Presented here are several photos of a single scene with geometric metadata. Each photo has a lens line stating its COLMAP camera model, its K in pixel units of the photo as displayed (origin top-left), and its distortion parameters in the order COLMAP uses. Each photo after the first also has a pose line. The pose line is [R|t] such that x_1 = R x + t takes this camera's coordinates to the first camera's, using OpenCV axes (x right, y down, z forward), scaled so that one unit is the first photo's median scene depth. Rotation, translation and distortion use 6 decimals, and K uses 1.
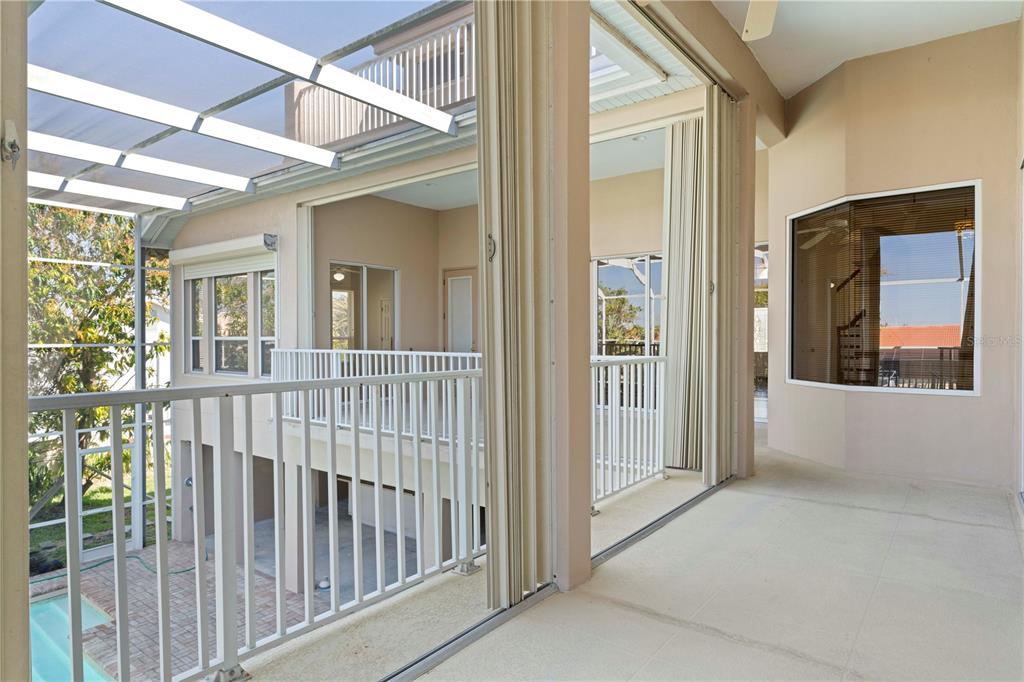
lens RADIAL K [[597.4, 0, 512.0], [0, 597.4, 341.0], [0, 0, 1]] dist [-0.001617, 0.000999]
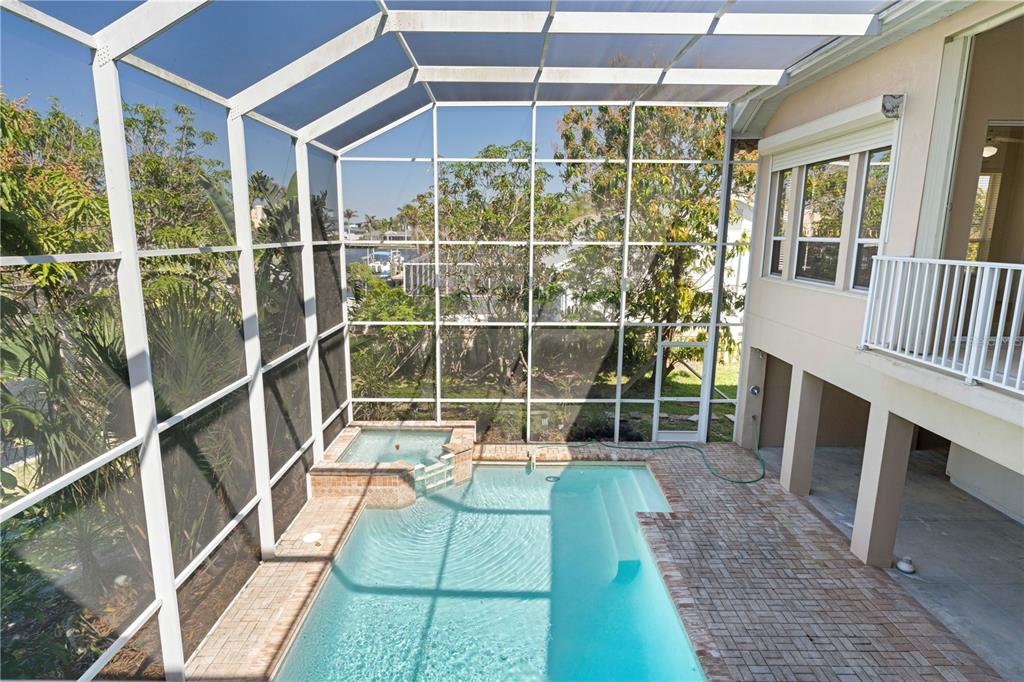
lens RADIAL K [[556.0, 0, 512.0], [0, 556.0, 341.0], [0, 0, 1]] dist [-0.002068, -0.001803]
pose [[0.600471, 0.161110, -0.783249, -0.085825], [-0.017550, 0.981913, 0.188520, -0.003652], [0.799454, -0.099455, 0.592437, 0.162391]]
